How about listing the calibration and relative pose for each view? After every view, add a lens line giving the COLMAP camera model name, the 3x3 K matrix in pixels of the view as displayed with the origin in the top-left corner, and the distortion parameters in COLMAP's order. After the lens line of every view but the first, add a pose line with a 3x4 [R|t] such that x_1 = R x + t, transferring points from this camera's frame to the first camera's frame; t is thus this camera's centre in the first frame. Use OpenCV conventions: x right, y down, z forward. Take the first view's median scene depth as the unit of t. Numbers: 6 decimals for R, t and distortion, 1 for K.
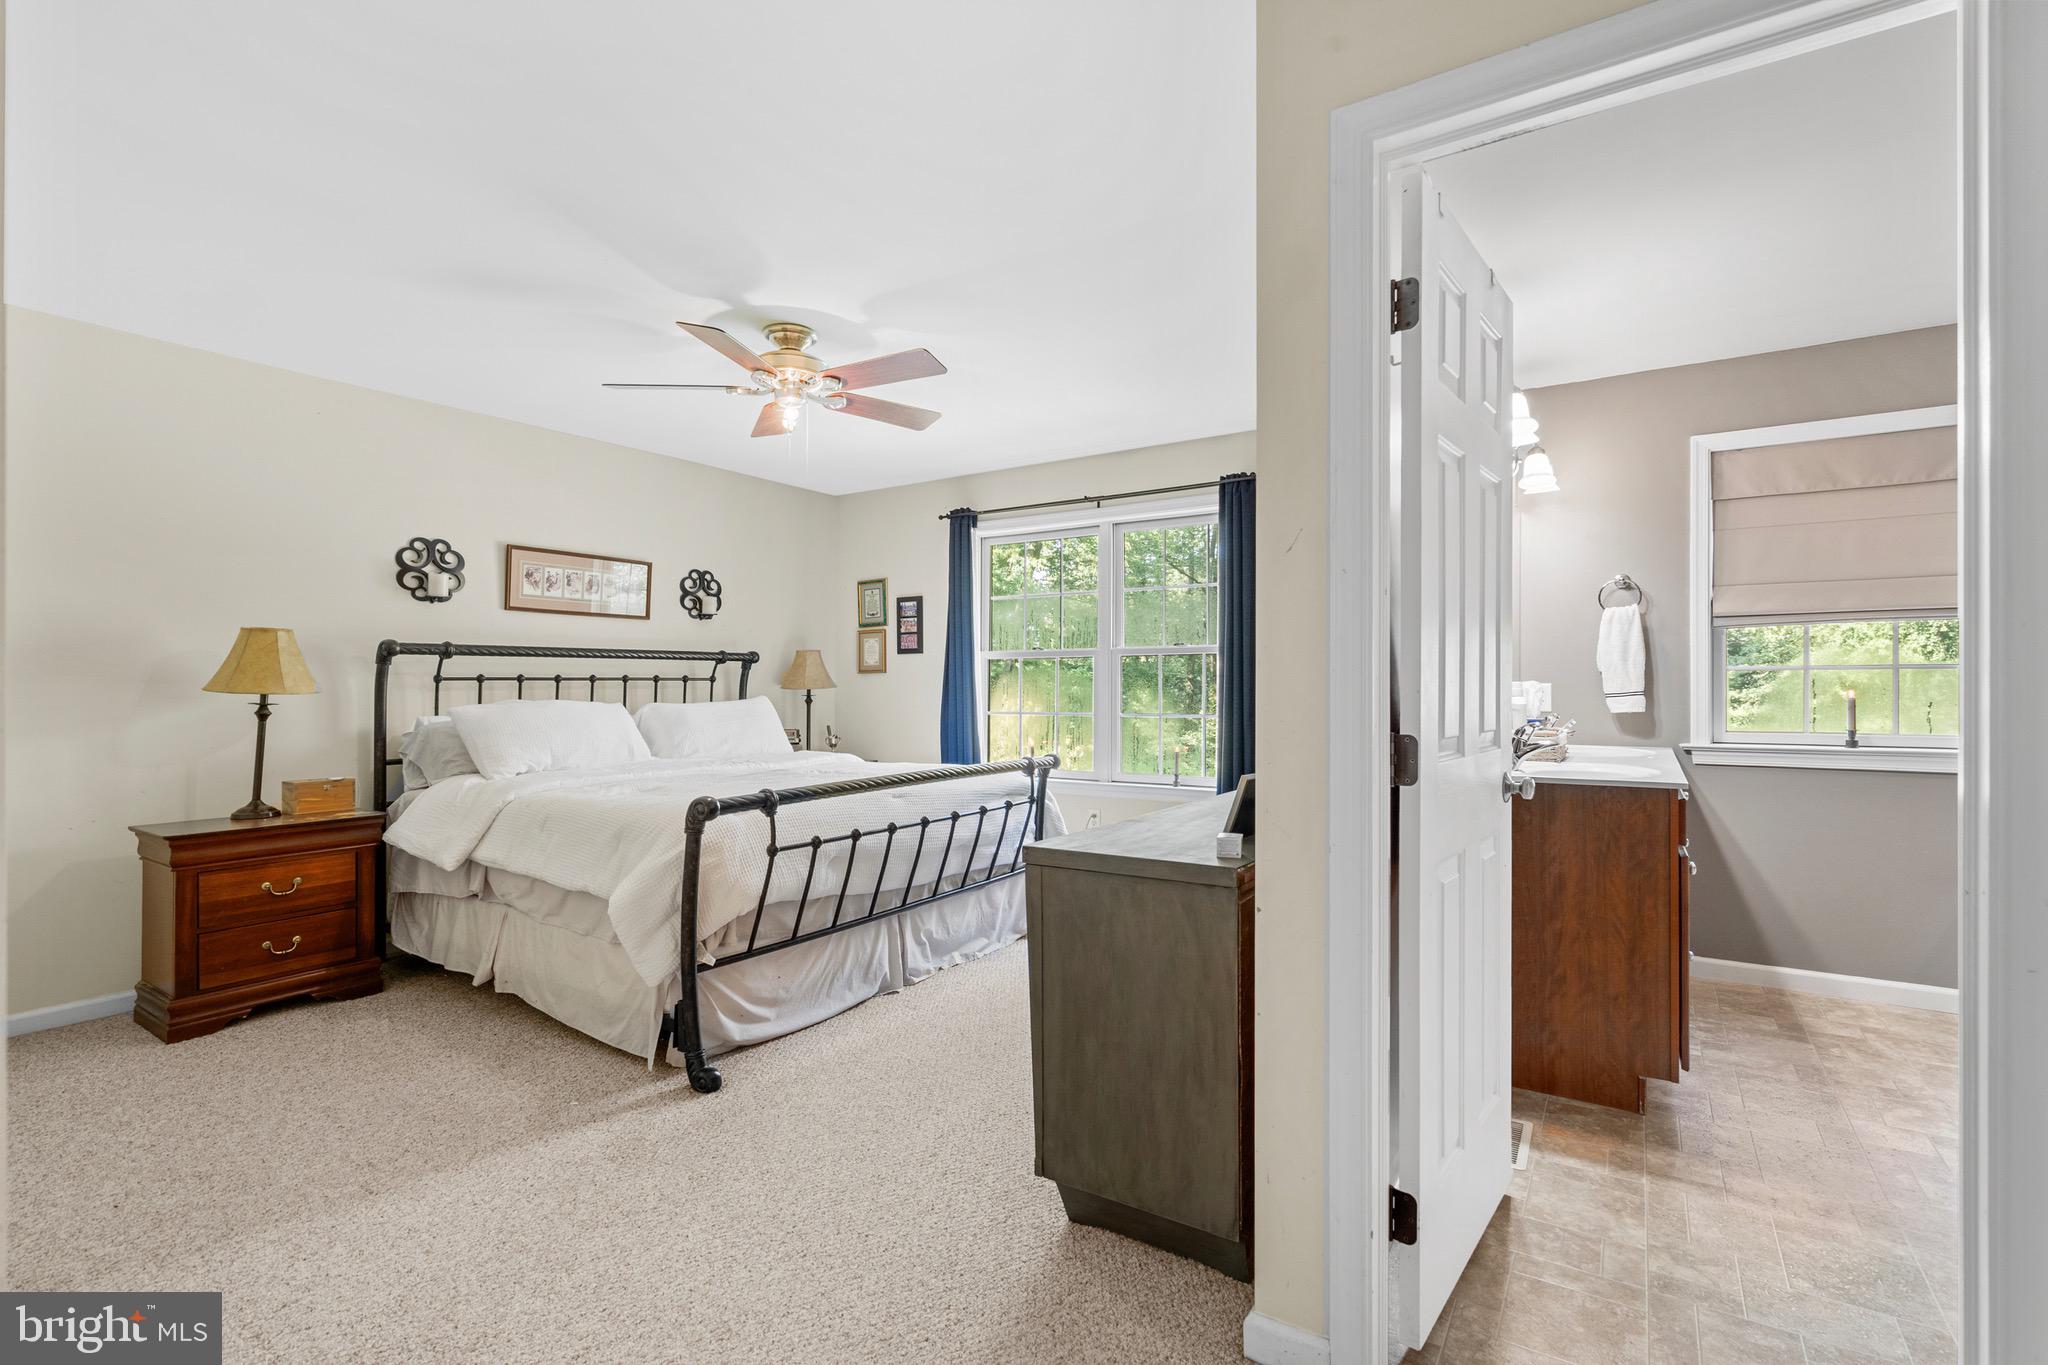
lens RADIAL K [[954.7, 0, 1024.0], [0, 954.7, 682.5], [0, 0, 1]] dist [0.000046, 0.000164]
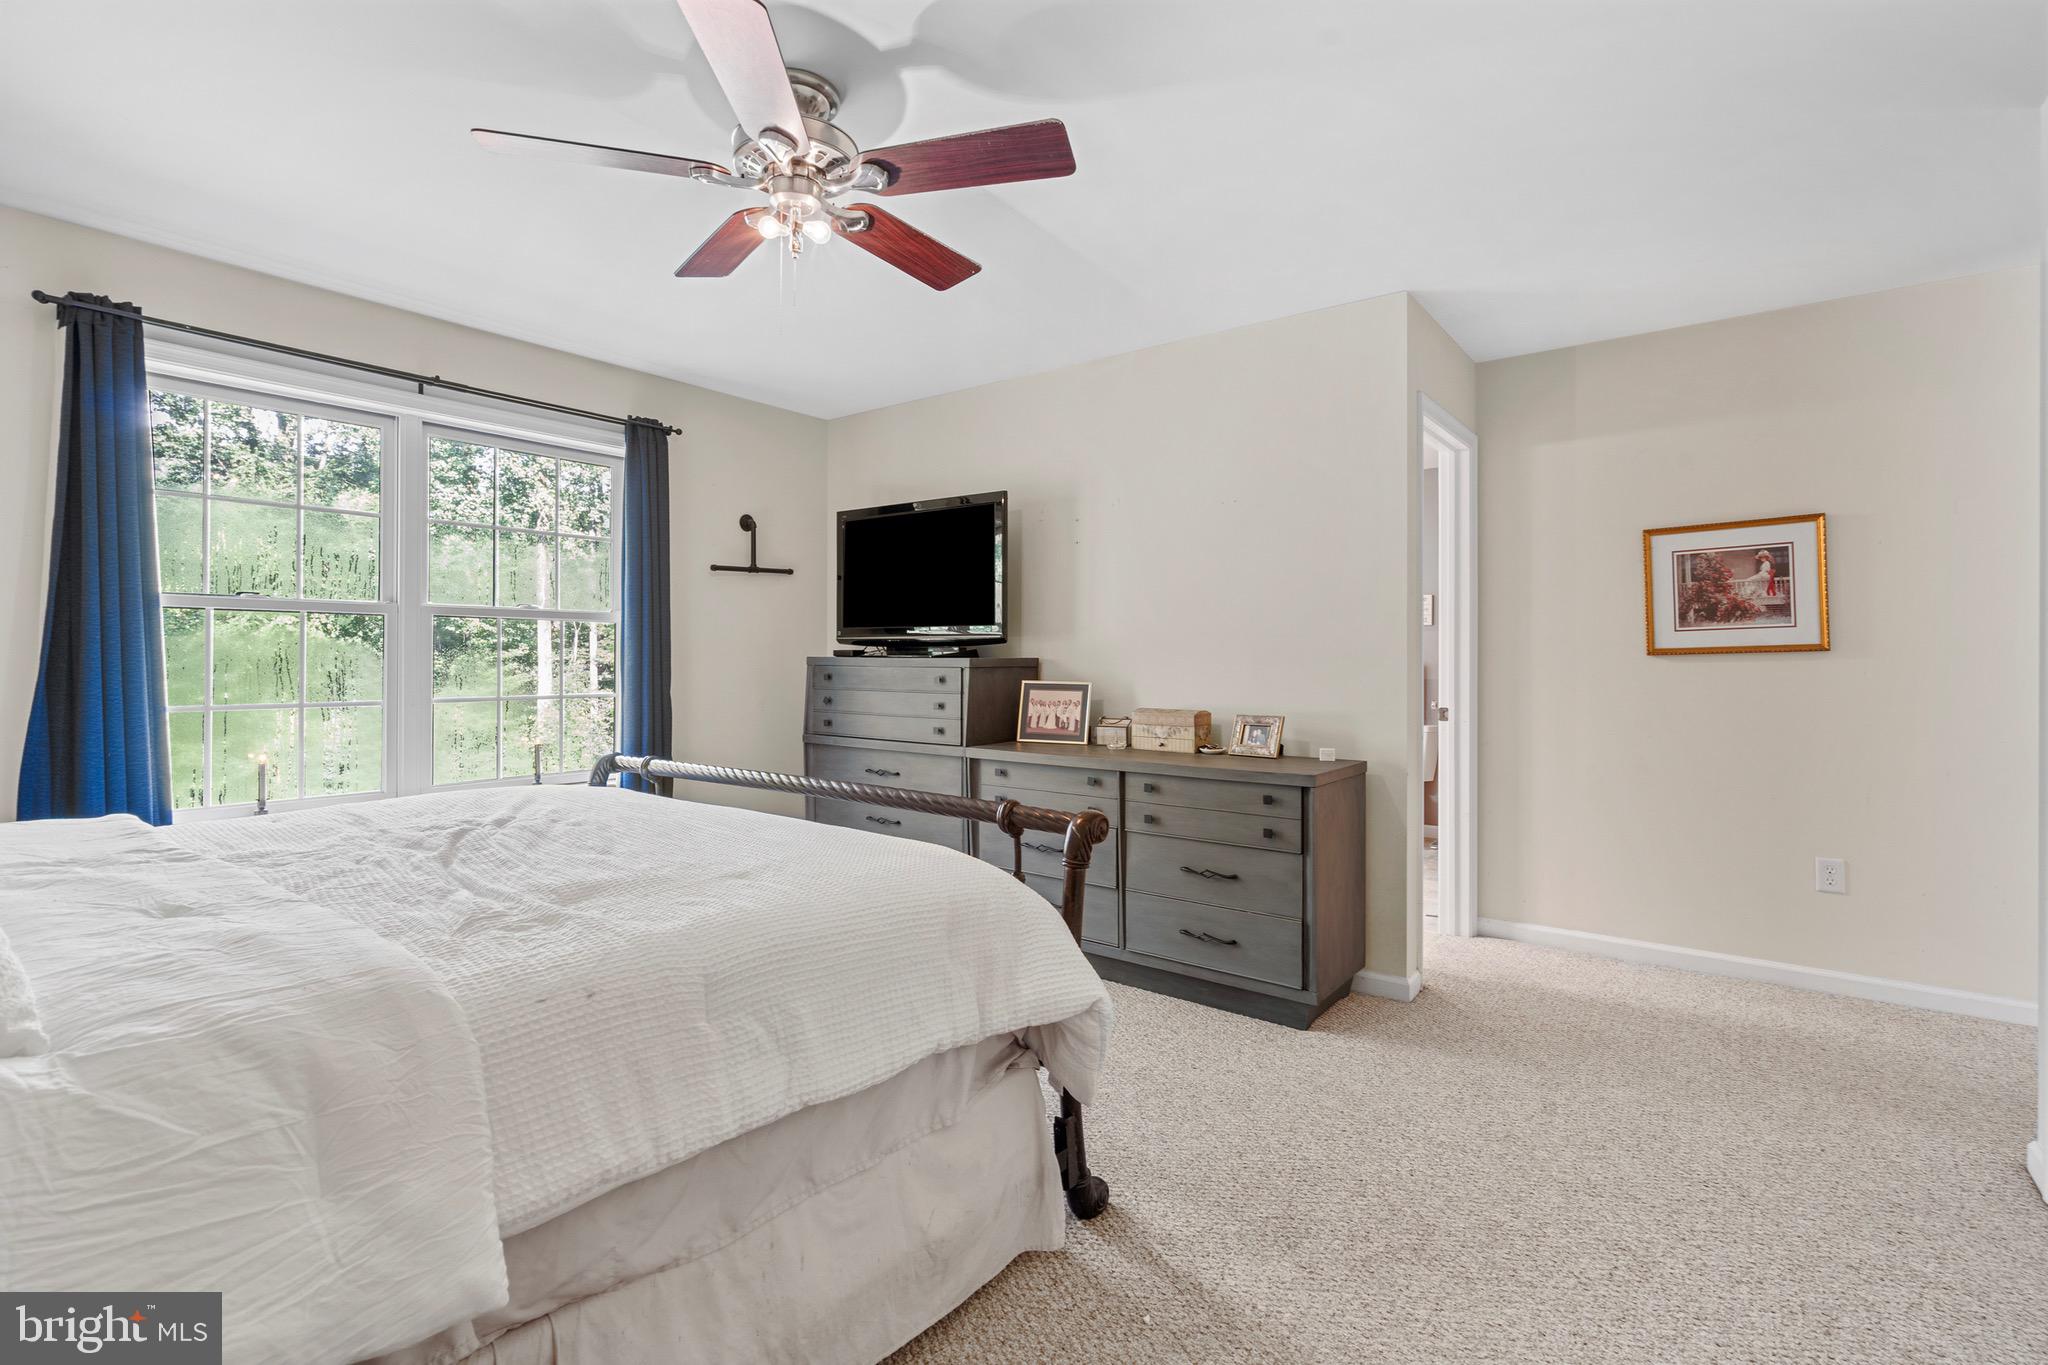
lens RADIAL K [[946.7, 0, 1018.4], [0, 946.7, 656.4], [0, 0, 1]] dist [-0.001862, -0.000216]
pose [[0.068200, 0.006164, 0.997653, -0.619344], [-0.006836, 0.999960, -0.005711, 0.003759], [-0.997648, -0.006430, 0.068240, 0.587532]]
